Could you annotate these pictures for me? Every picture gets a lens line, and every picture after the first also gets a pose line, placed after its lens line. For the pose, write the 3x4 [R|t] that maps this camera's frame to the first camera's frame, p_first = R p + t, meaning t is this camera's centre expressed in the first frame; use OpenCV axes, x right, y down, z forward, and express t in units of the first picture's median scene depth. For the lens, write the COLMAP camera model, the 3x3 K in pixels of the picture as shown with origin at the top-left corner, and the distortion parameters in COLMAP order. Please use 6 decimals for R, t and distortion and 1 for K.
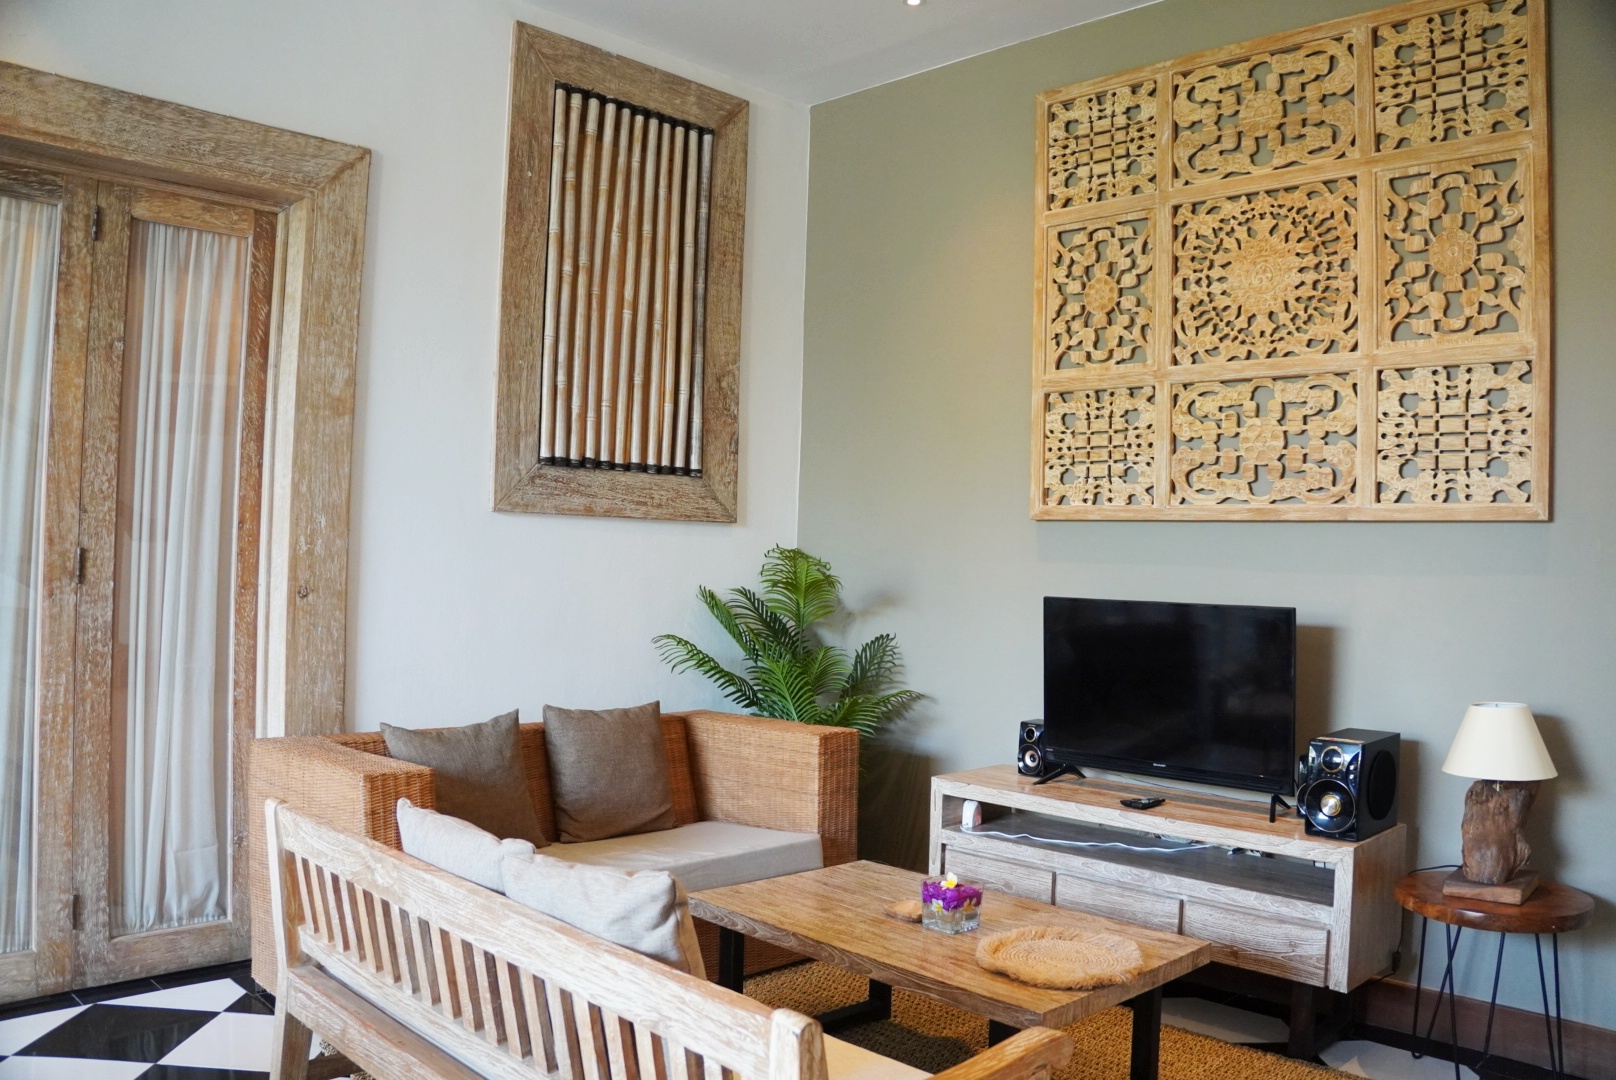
lens RADIAL K [[1286.3, 0, 819.8], [0, 1286.3, 534.2], [0, 0, 1]] dist [-0.208136, 0.127130]
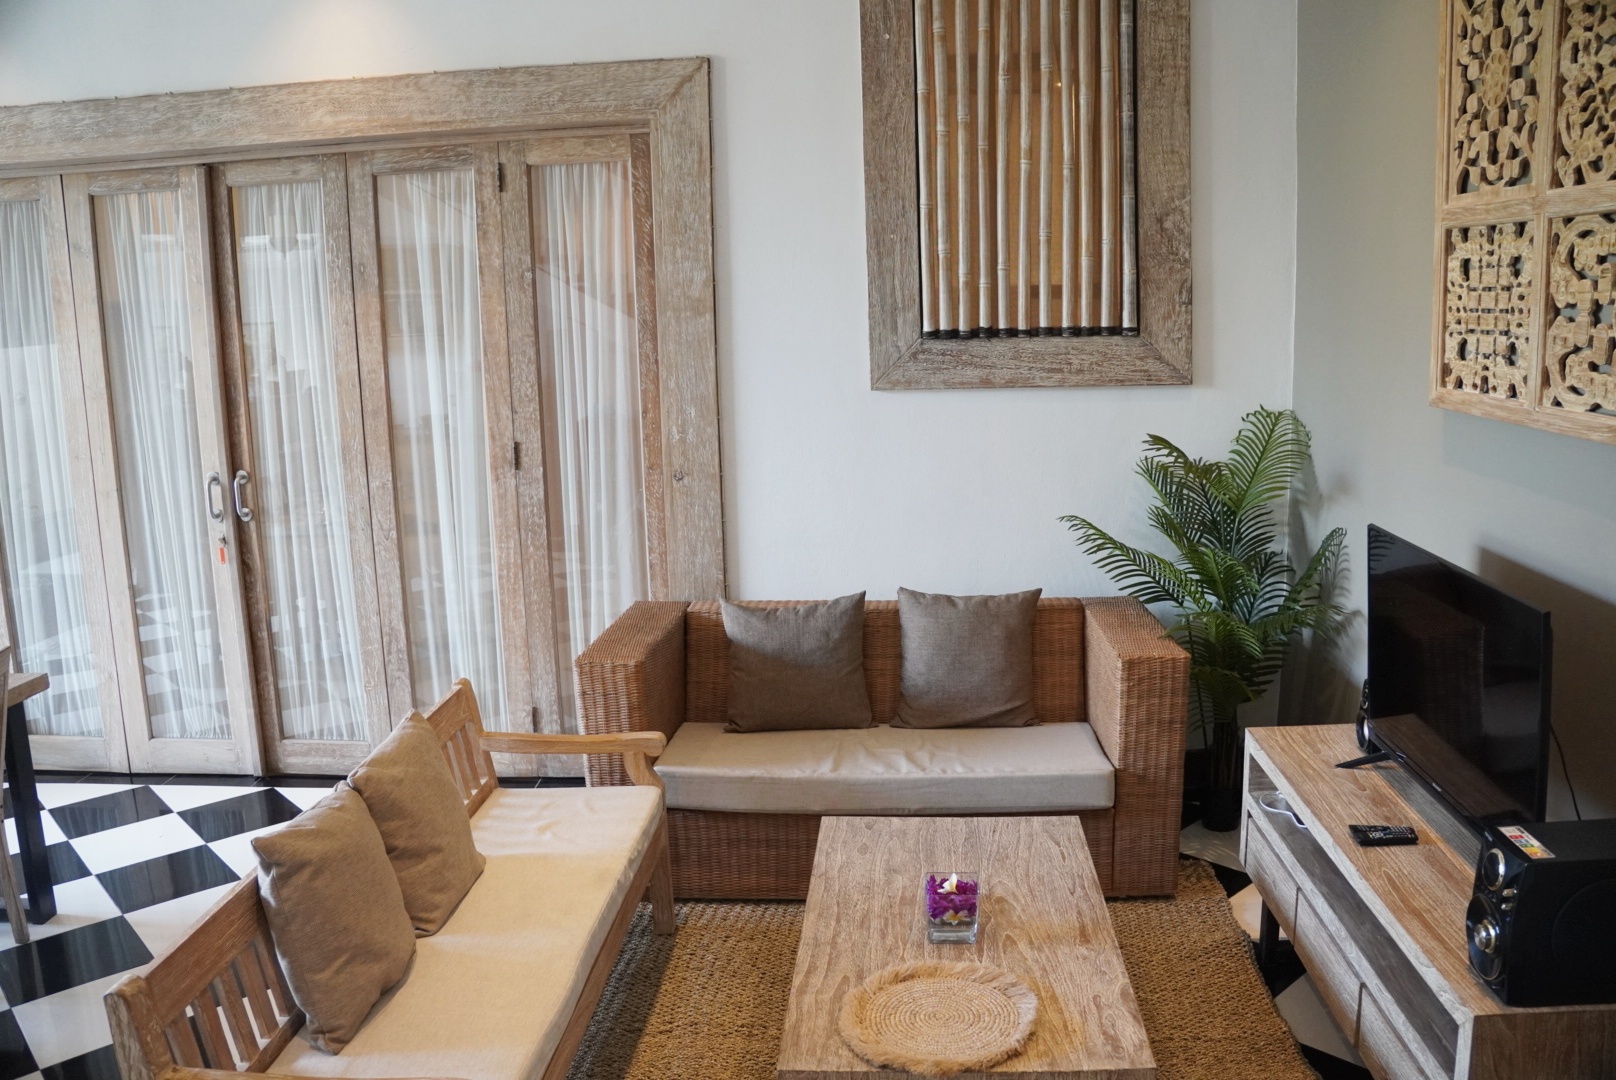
lens RADIAL K [[1286.3, 0, 815.3], [0, 1286.3, 540.7], [0, 0, 1]] dist [-0.208136, 0.127130]
pose [[0.669210, 0.093559, -0.737160, 0.509135], [0.060133, 0.981970, 0.179220, -0.092546], [0.740636, -0.164264, 0.651518, 0.307584]]
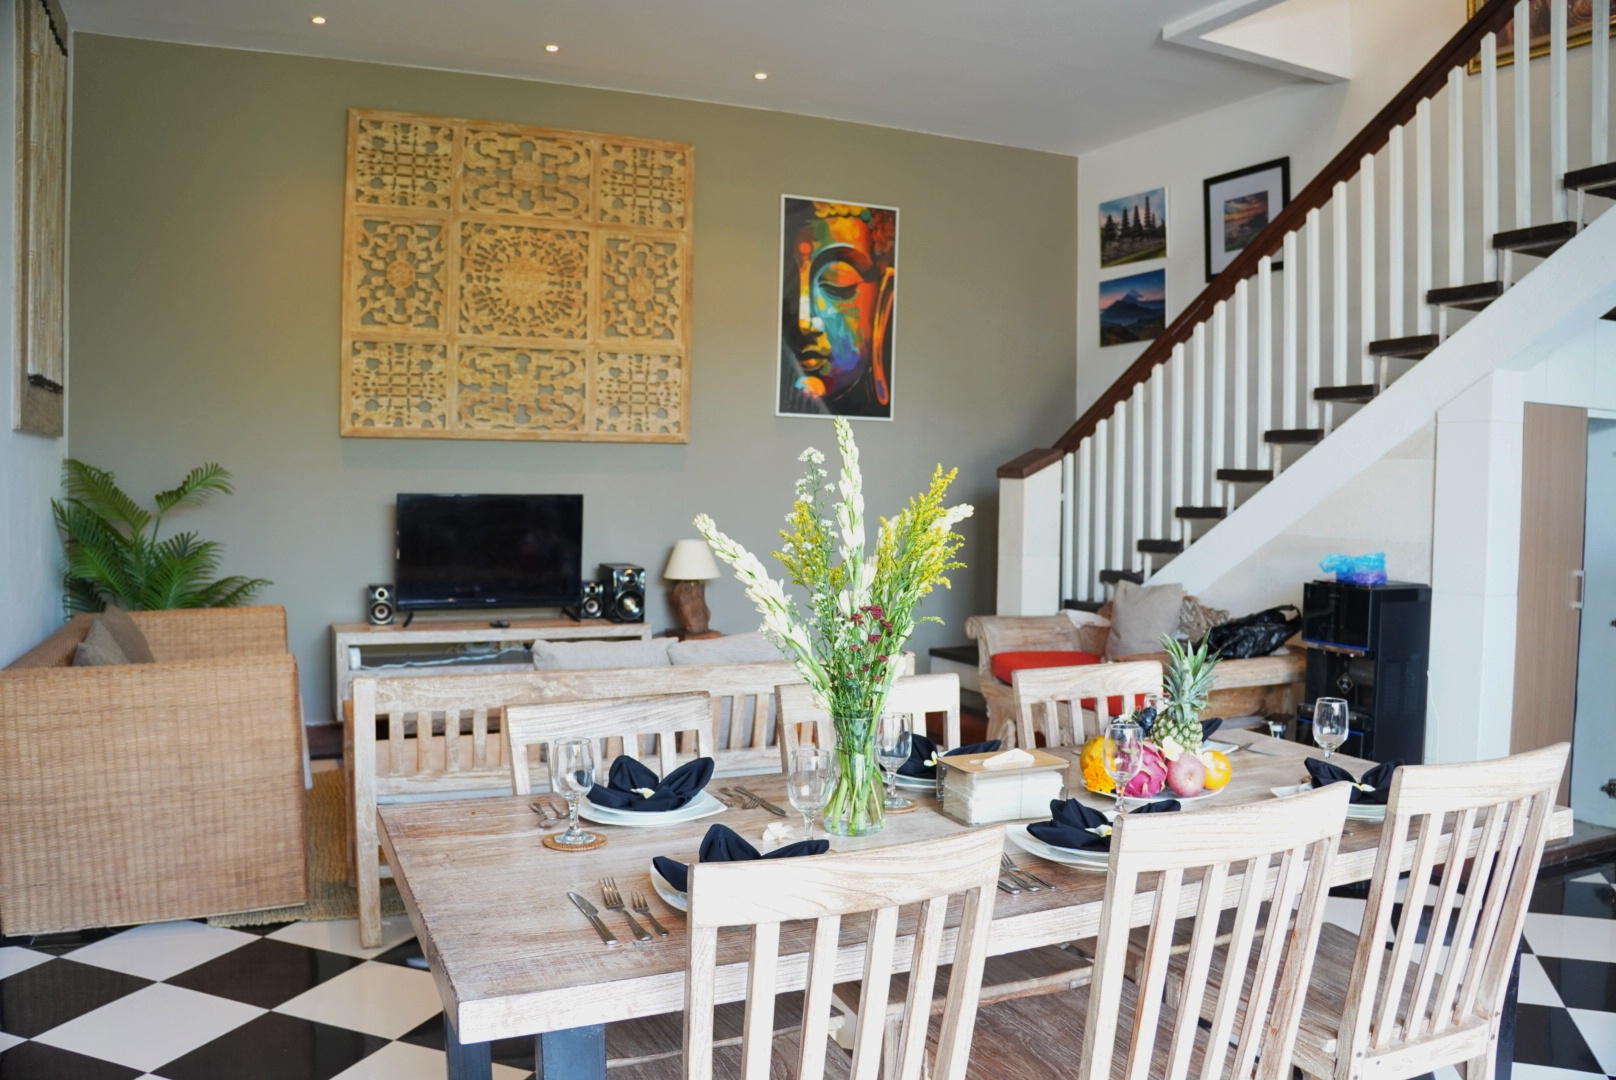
lens RADIAL K [[1254.3, 0, 804.5], [0, 1254.3, 539.4], [0, 0, 1]] dist [-0.175157, 0.077188]
pose [[0.355097, -0.069774, 0.932222, -0.961337], [-0.020654, 0.996382, 0.082444, -0.021543], [-0.934601, -0.048530, 0.352371, 0.112559]]
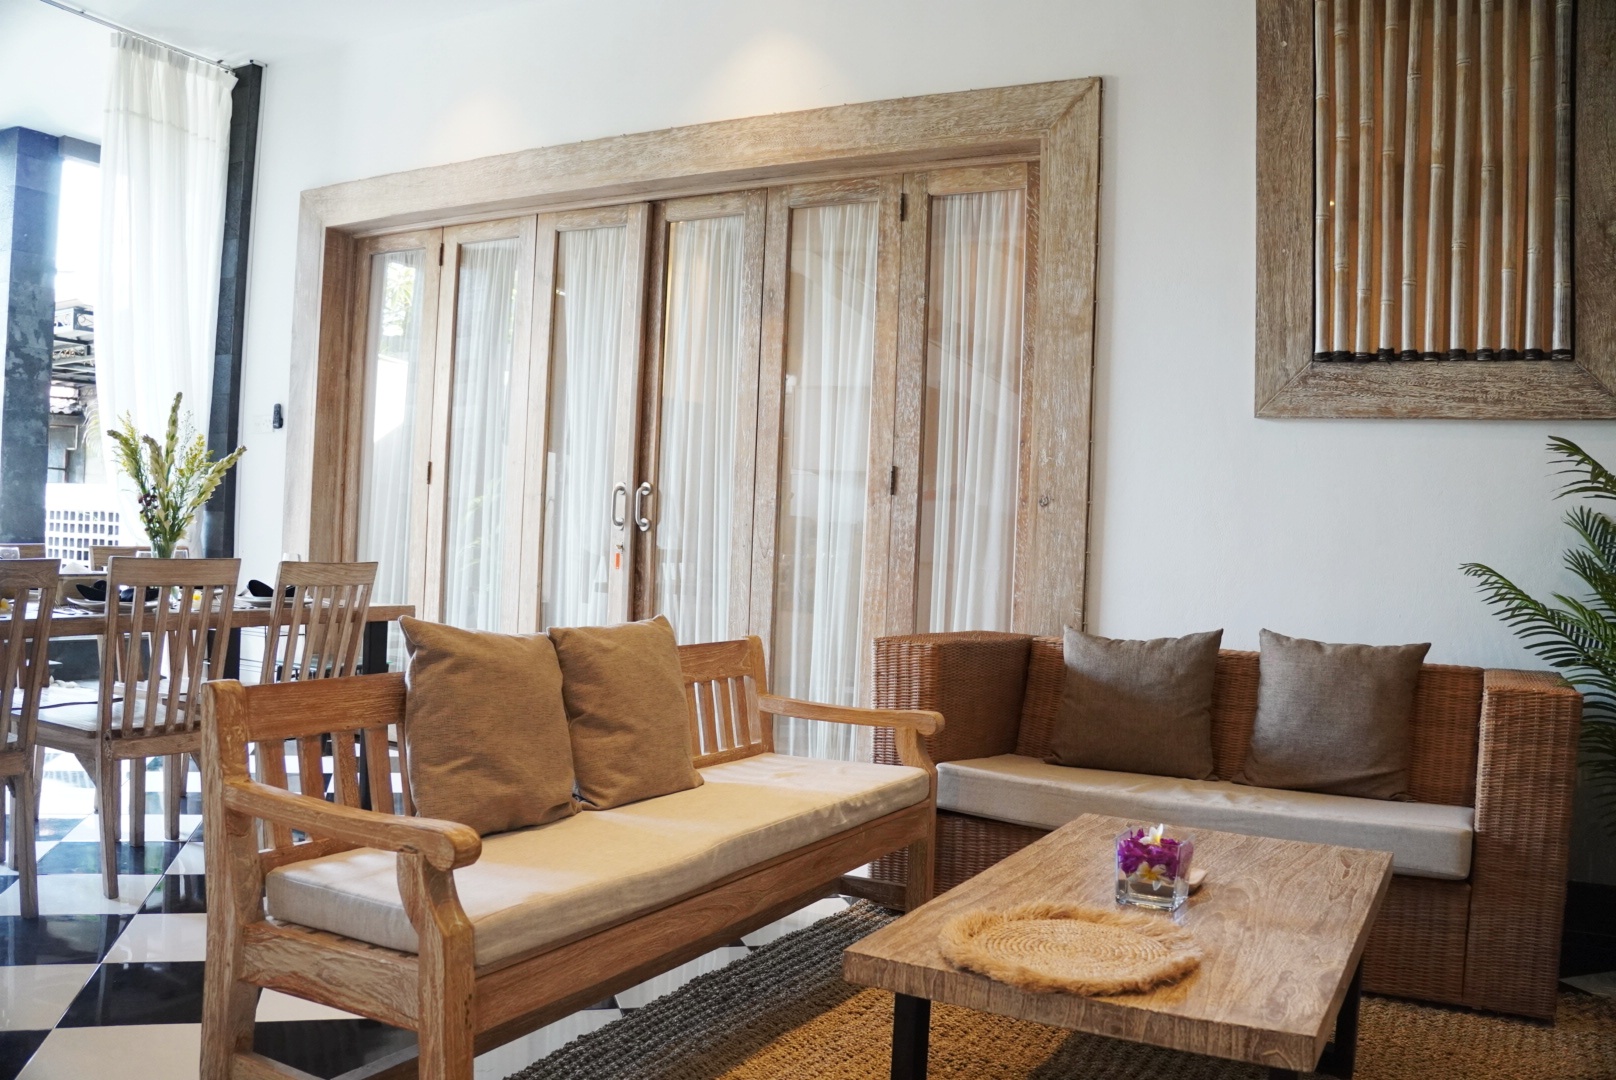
lens RADIAL K [[1286.3, 0, 814.0], [0, 1286.3, 541.5], [0, 0, 1]] dist [-0.208136, 0.127130]
pose [[0.289245, -0.008651, -0.957216, 0.552565], [-0.013643, 0.999820, -0.013159, 0.093955], [0.957158, 0.016866, 0.289075, 0.470989]]
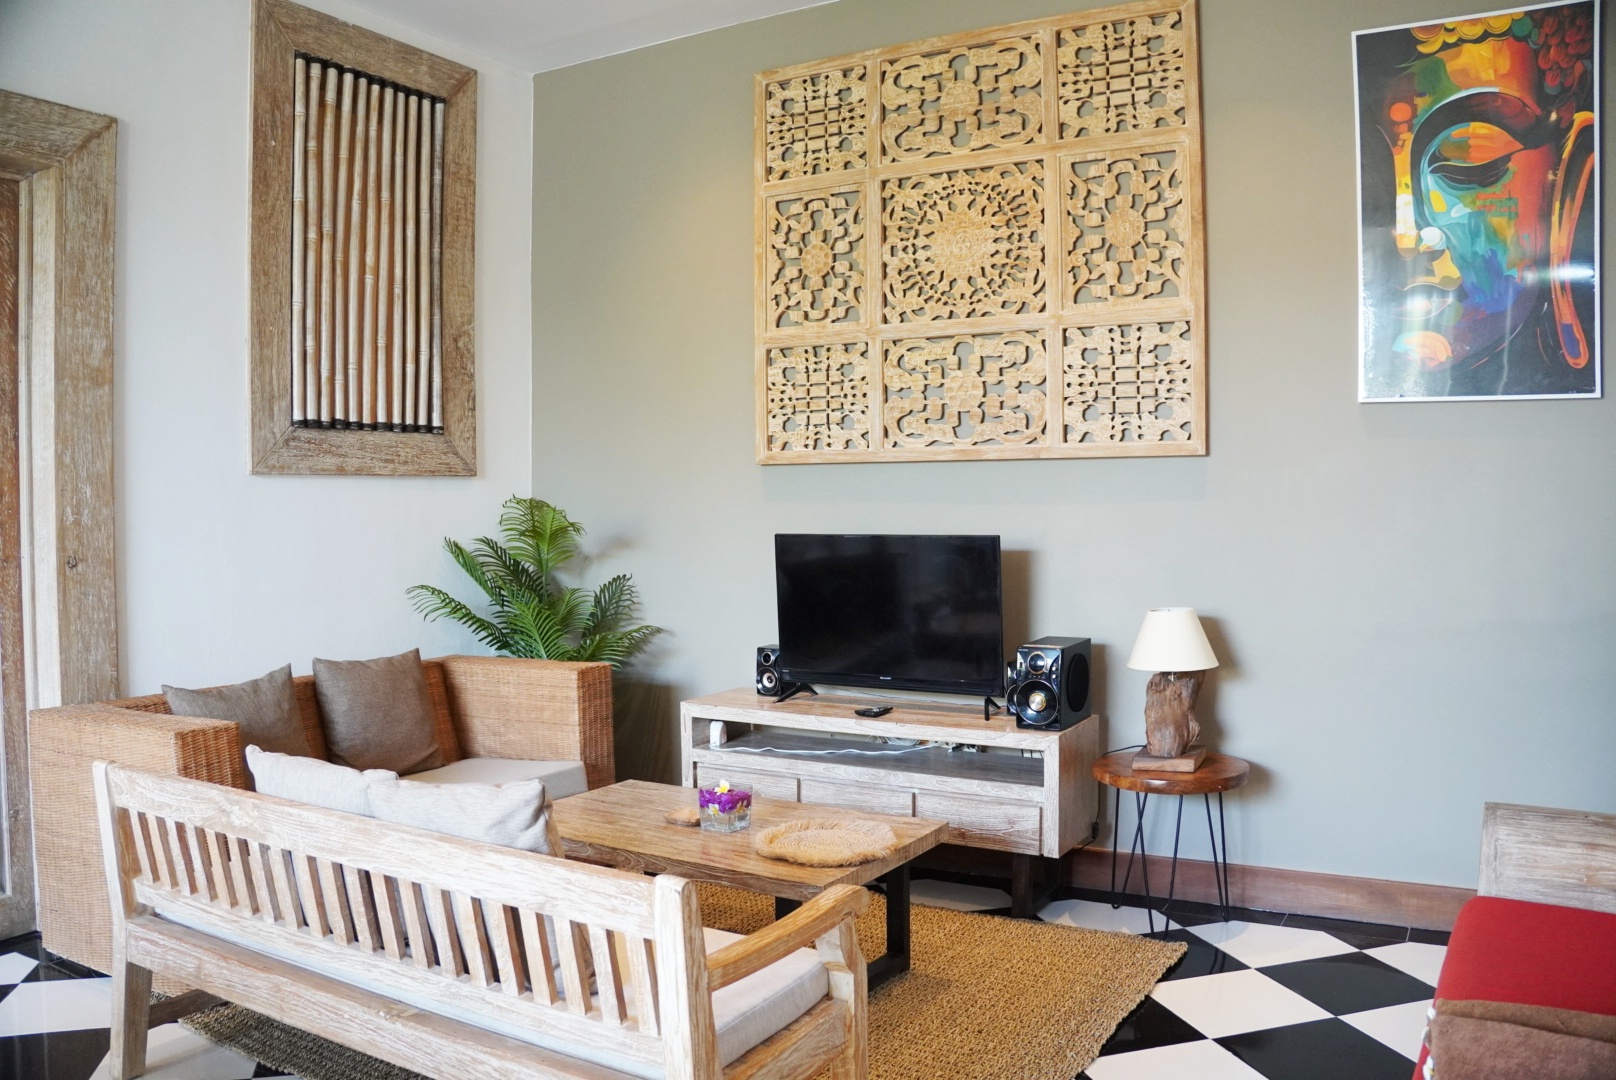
lens RADIAL K [[1286.3, 0, 821.6], [0, 1286.3, 533.6], [0, 0, 1]] dist [-0.208136, 0.127130]
pose [[0.966863, -0.042691, 0.251701, -0.069548], [0.030880, 0.998237, 0.050691, -0.007186], [-0.253422, -0.041239, 0.966476, -0.095264]]
